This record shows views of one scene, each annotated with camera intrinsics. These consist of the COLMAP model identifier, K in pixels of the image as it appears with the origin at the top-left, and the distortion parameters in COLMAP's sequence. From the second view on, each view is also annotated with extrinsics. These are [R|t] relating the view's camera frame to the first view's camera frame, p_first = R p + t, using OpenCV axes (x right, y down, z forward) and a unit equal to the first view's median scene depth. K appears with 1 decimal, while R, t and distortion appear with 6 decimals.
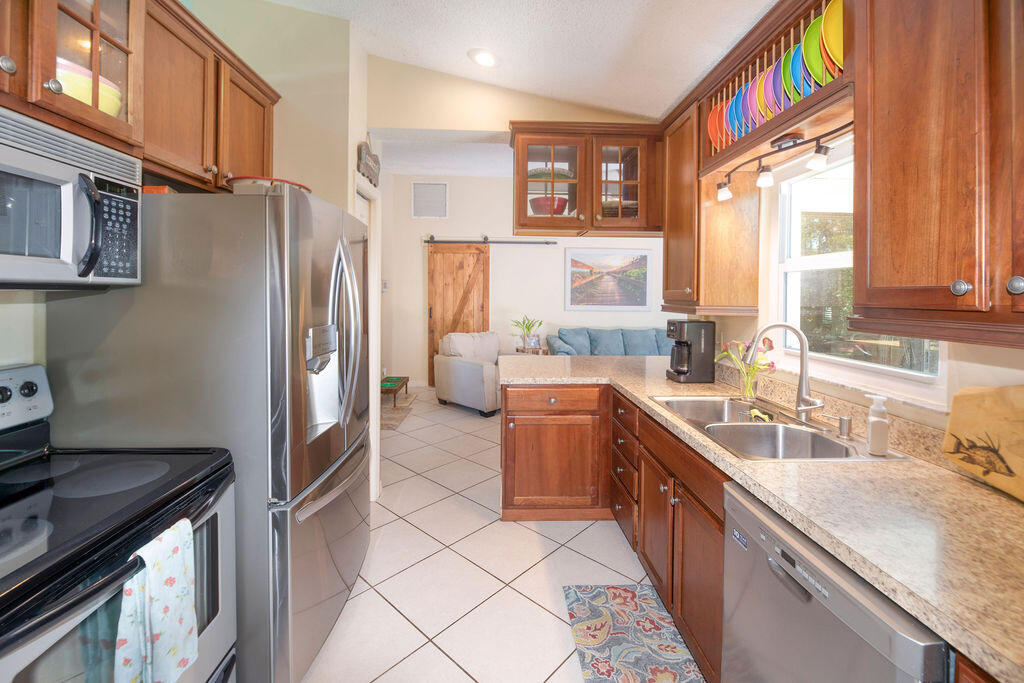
lens RADIAL K [[432.5, 0, 508.6], [0, 432.5, 301.8], [0, 0, 1]] dist [-0.002738, -0.000699]
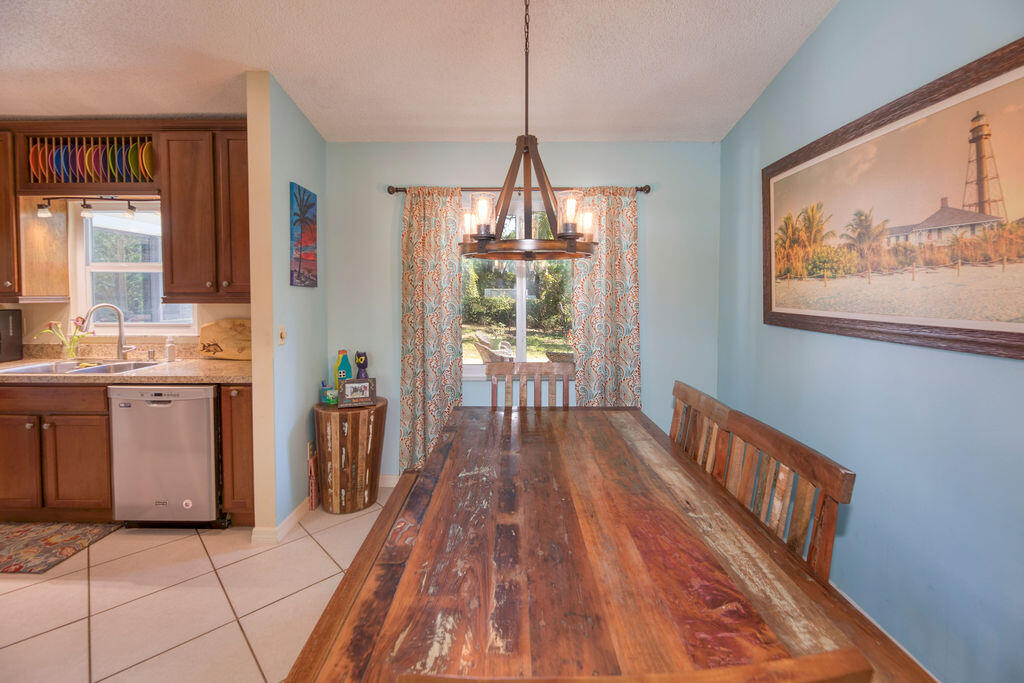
lens RADIAL K [[432.5, 0, 508.6], [0, 432.5, 301.8], [0, 0, 1]] dist [-0.002738, -0.000699]
pose [[0.056019, -0.034622, 0.997829, -0.784627], [0.018259, 0.999267, 0.033647, 0.010646], [-0.998263, 0.016335, 0.056610, -0.531108]]
